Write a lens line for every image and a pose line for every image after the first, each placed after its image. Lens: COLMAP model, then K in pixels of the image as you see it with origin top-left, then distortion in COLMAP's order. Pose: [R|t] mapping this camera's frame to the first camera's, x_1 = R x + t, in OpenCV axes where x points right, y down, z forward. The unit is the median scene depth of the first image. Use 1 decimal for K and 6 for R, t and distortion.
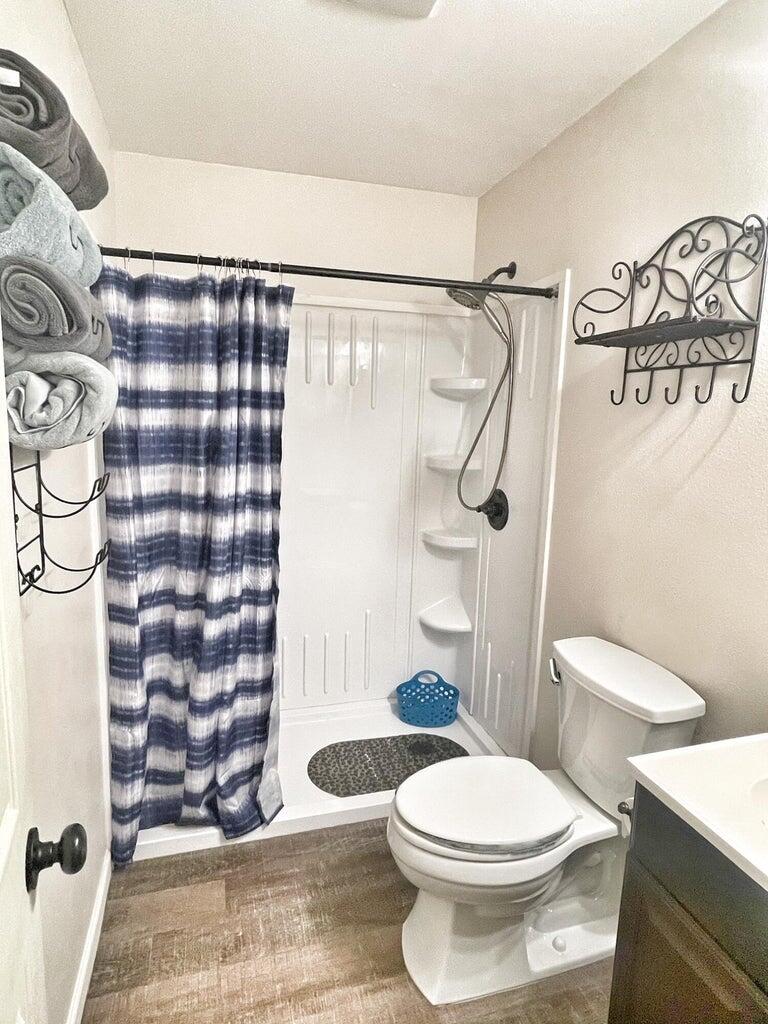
lens RADIAL K [[580.4, 0, 384.0], [0, 580.4, 512.0], [0, 0, 1]] dist [-0.018239, -0.000746]
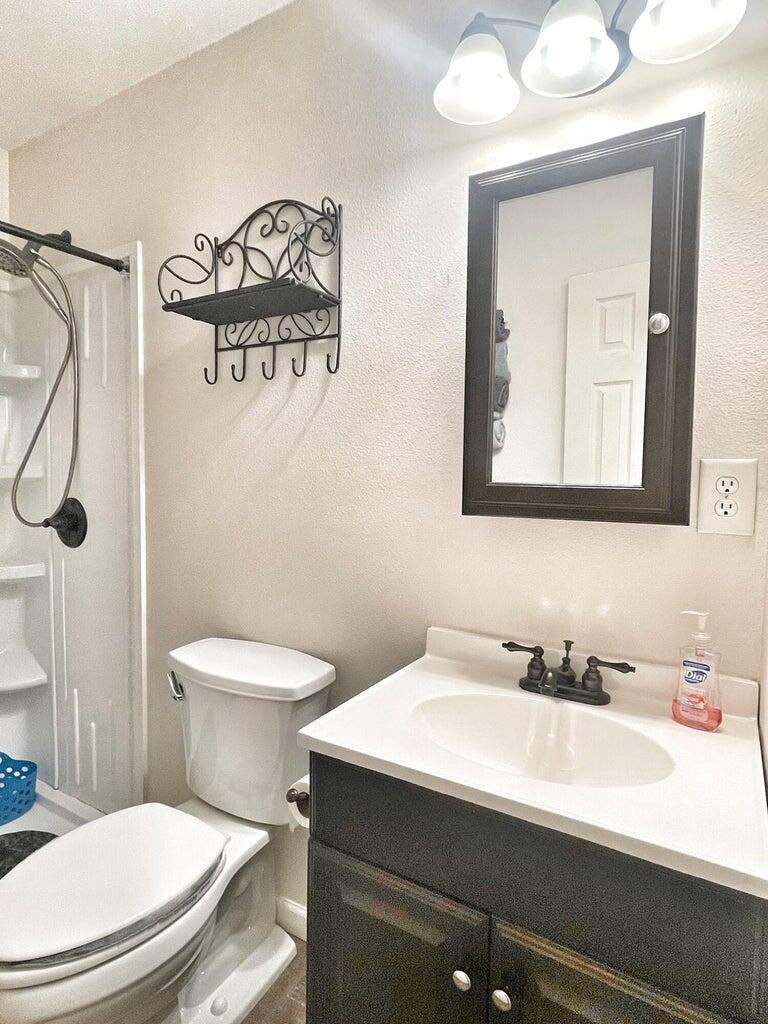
lens RADIAL K [[569.3, 0, 384.0], [0, 569.3, 512.0], [0, 0, 1]] dist [-0.003832, 0.000587]
pose [[0.740306, -0.065681, 0.669053, -0.025856], [0.115700, 0.992814, -0.030557, 0.088270], [-0.662239, 0.100031, 0.742586, 0.151548]]
